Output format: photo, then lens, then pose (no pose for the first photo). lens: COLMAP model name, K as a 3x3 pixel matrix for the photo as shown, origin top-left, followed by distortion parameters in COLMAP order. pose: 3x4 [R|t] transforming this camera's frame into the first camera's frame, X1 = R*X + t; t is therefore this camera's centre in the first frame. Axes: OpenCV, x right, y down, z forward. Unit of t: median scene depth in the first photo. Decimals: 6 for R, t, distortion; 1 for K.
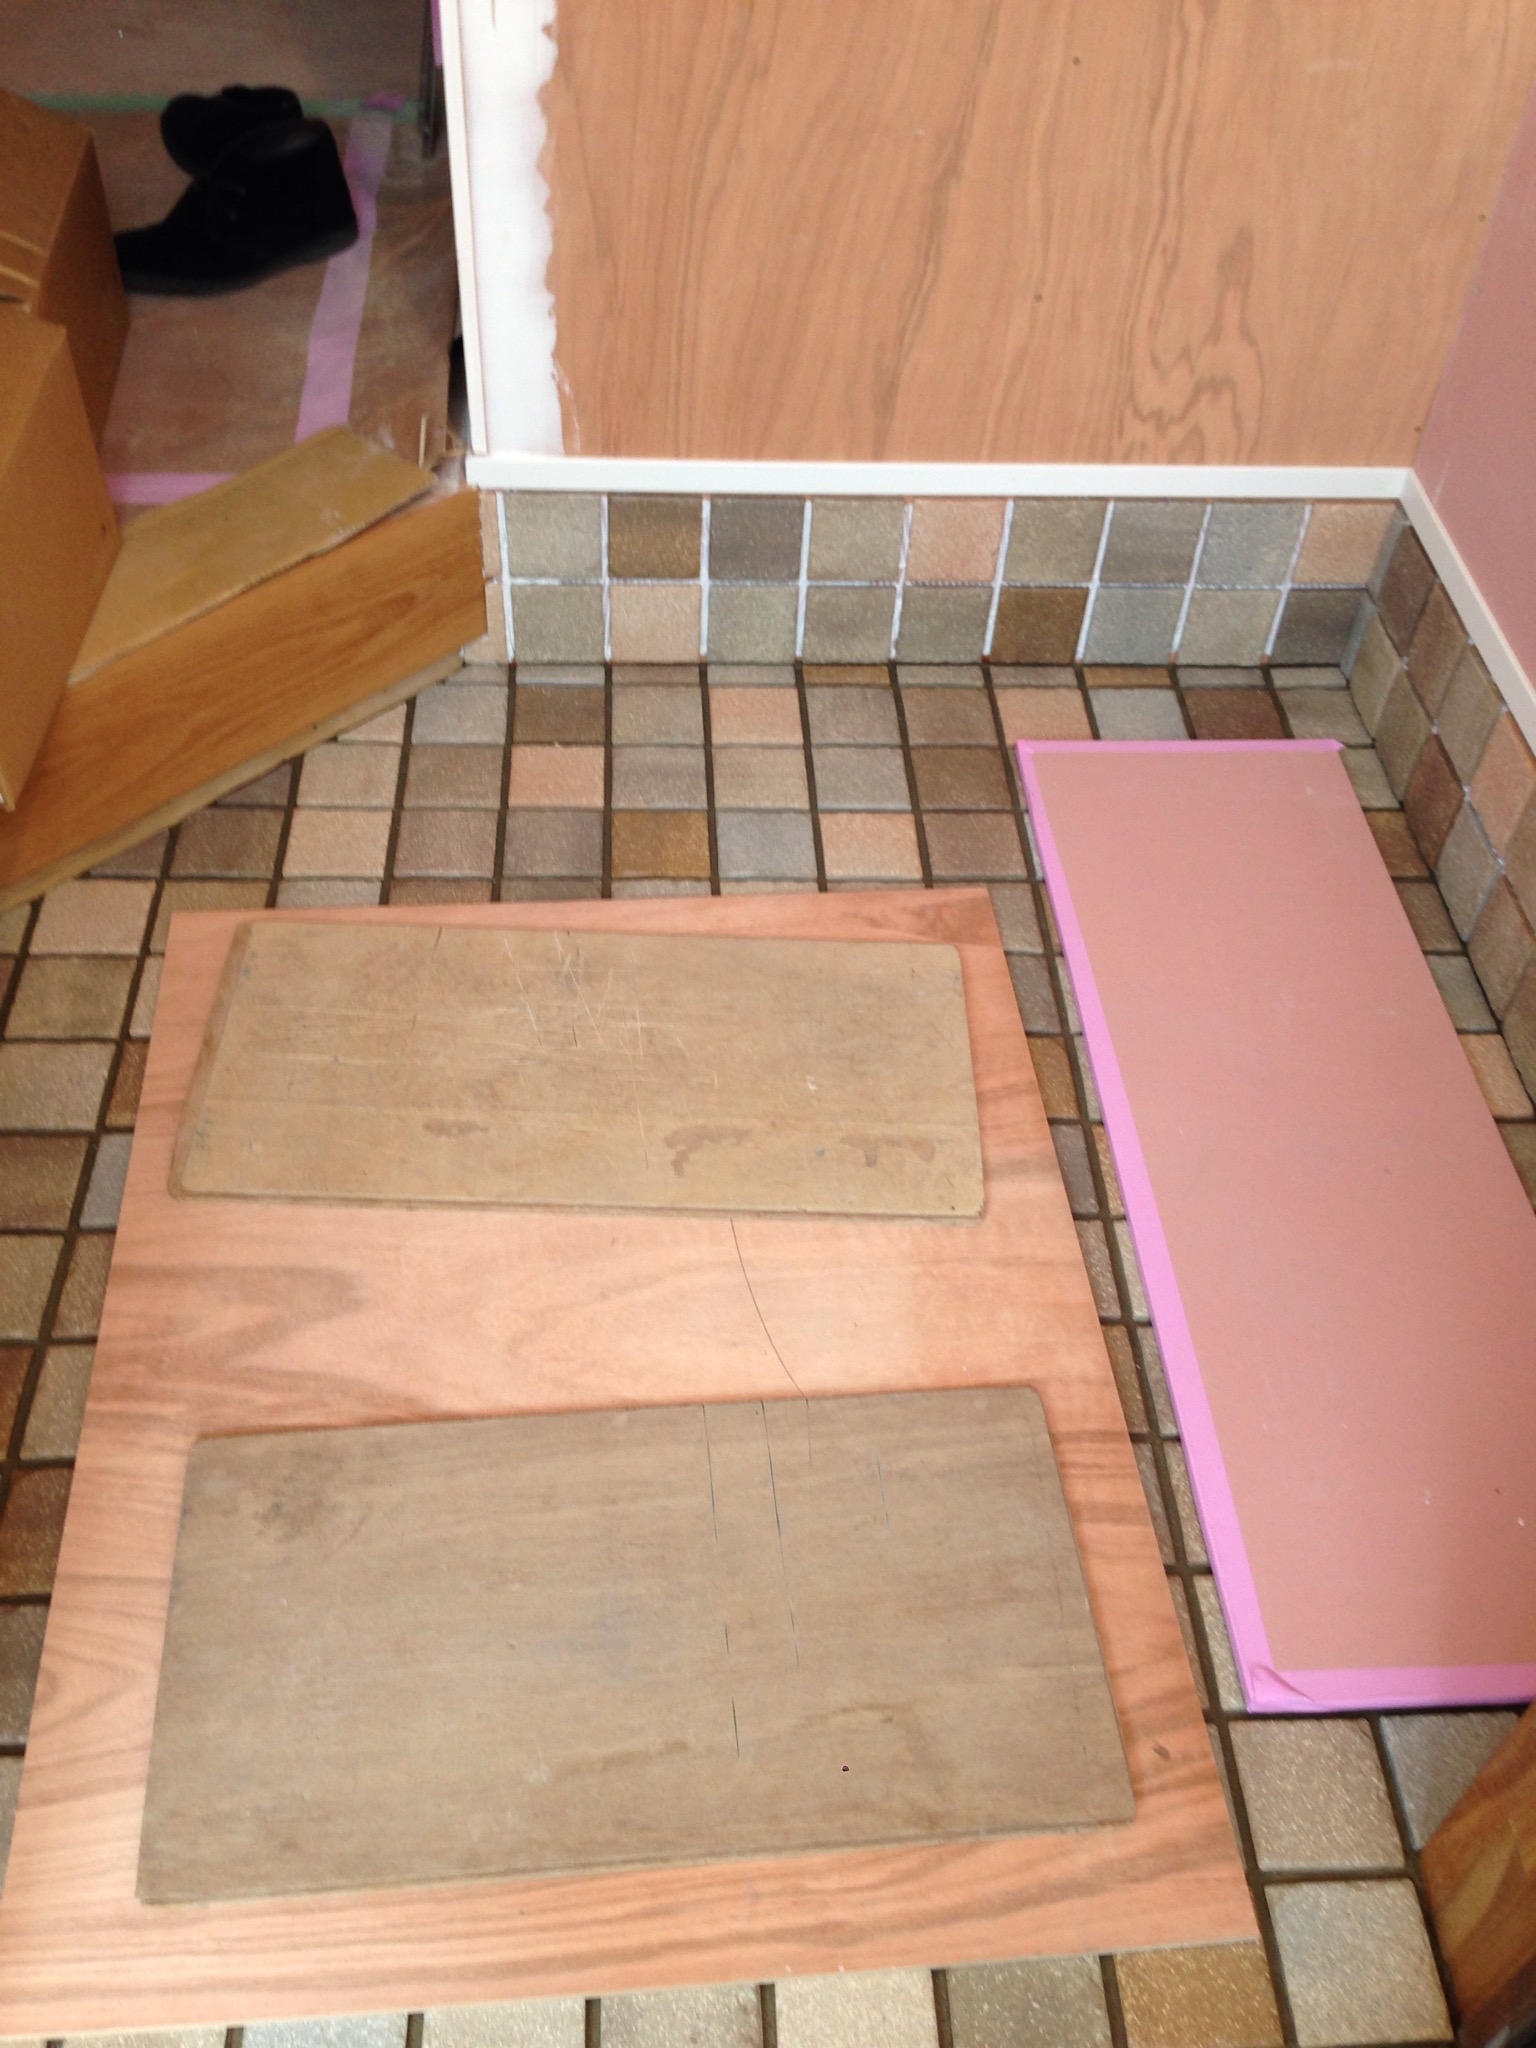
lens RADIAL K [[1837.2, 0, 775.9], [0, 1837.2, 1026.6], [0, 0, 1]] dist [0.069977, -0.083927]
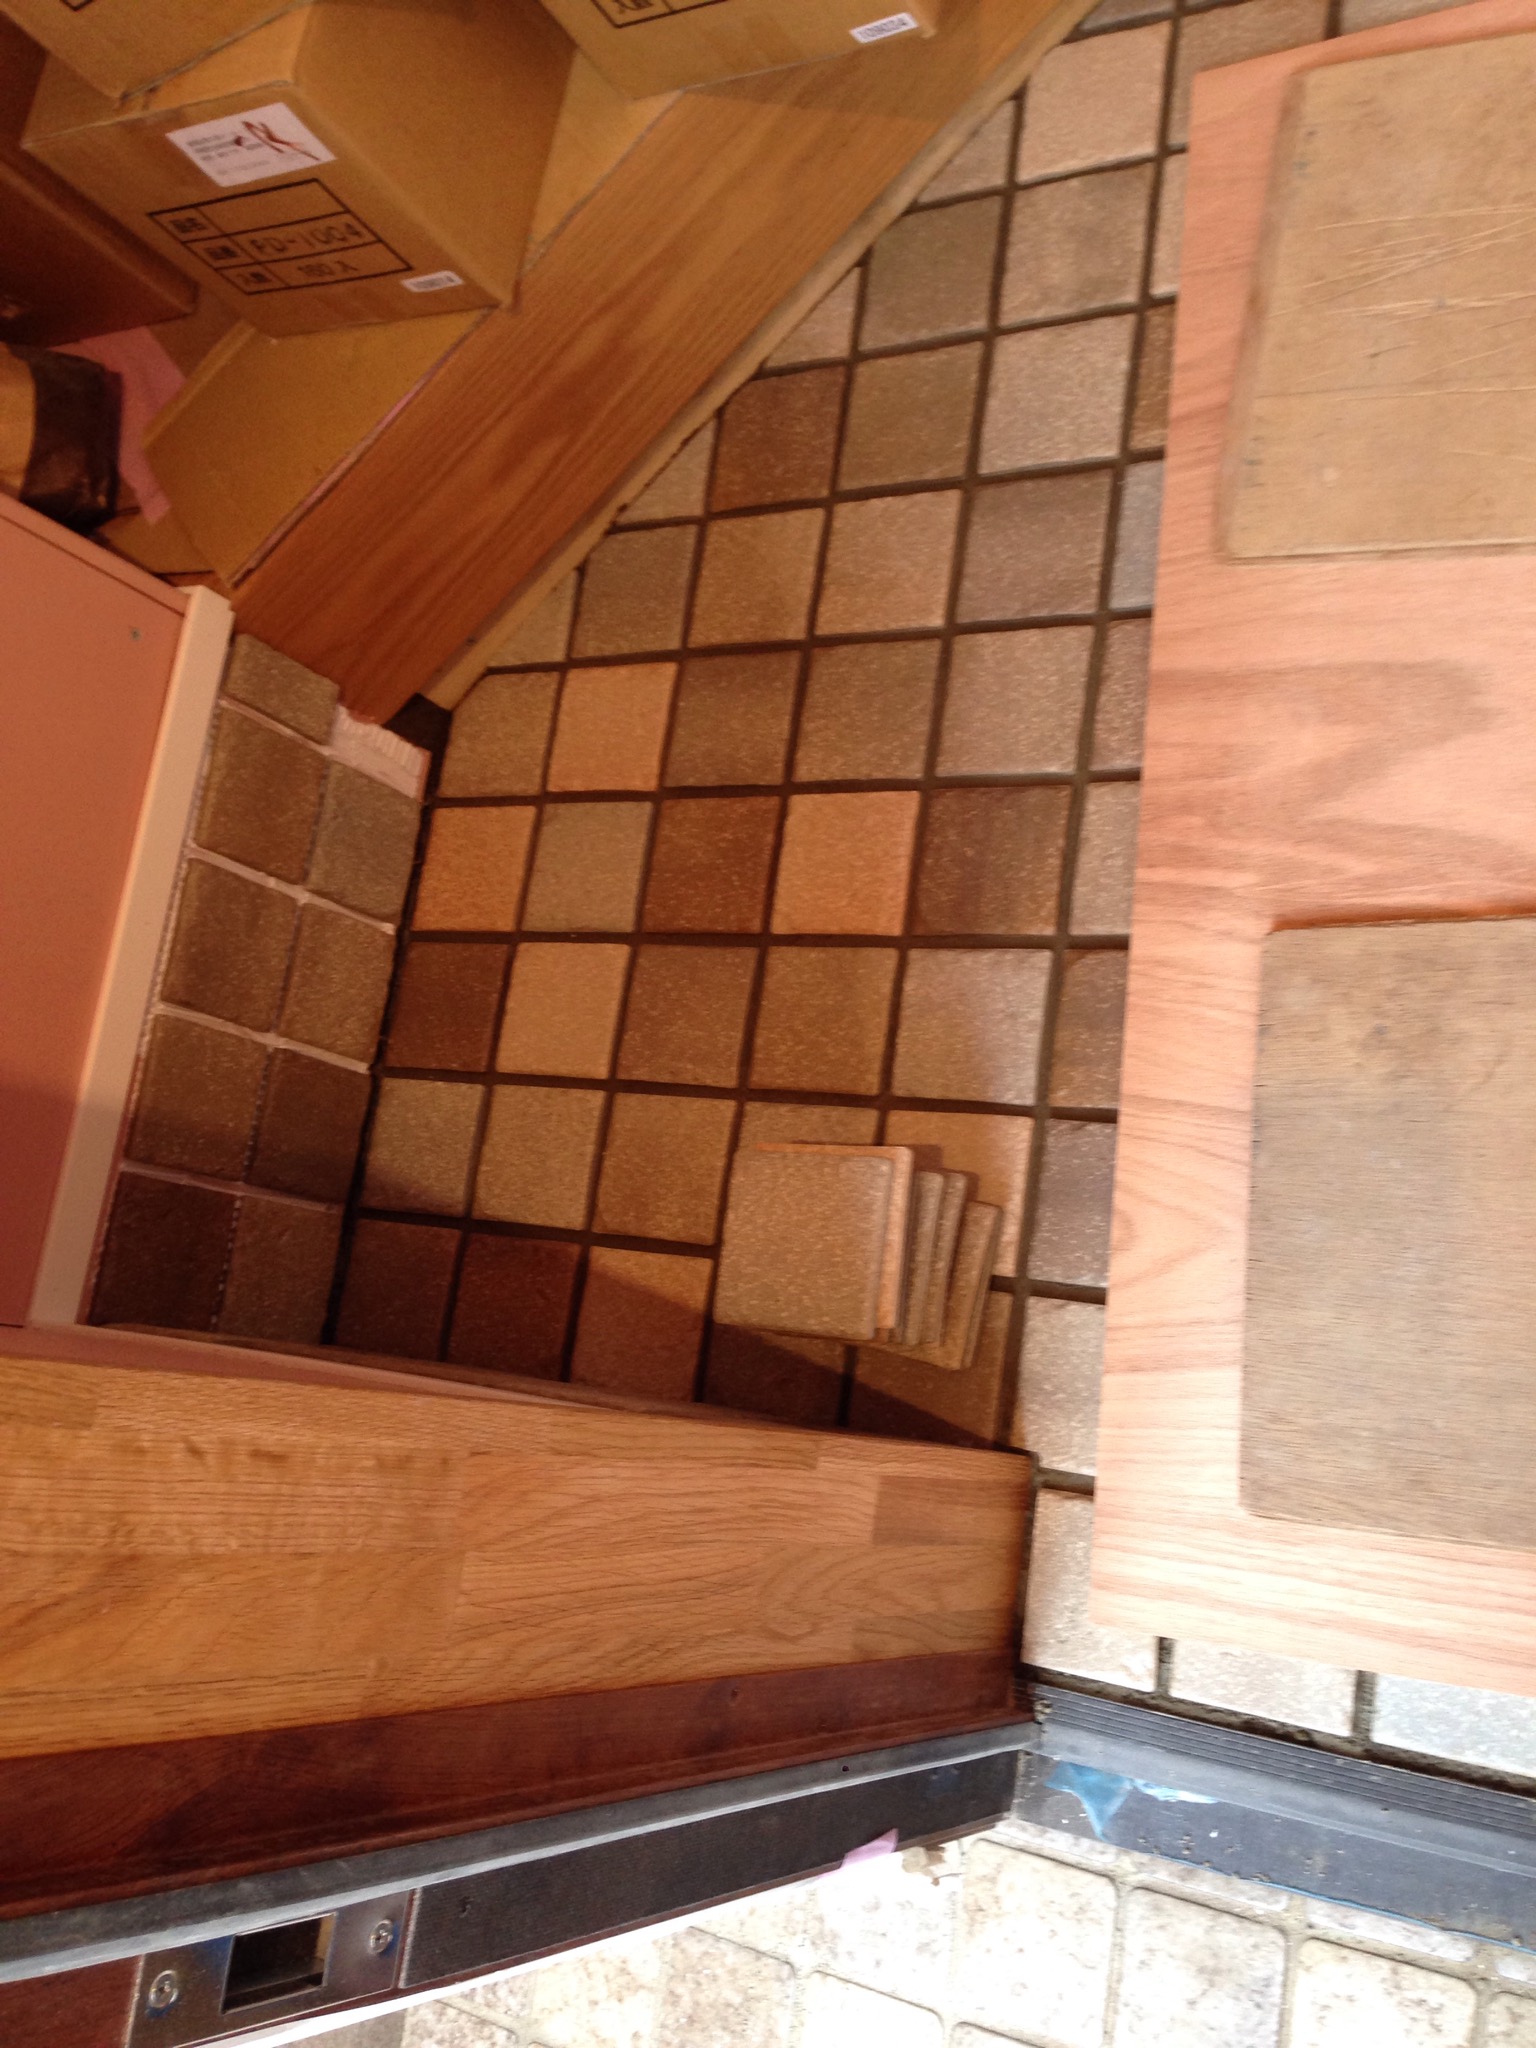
lens RADIAL K [[1837.2, 0, 760.4], [0, 1837.2, 1031.8], [0, 0, 1]] dist [0.069977, -0.083927]
pose [[0.814982, 0.080212, -0.573908, -0.037588], [0.235862, 0.858712, 0.454954, -0.135866], [0.529314, -0.506142, 0.680916, 0.322354]]
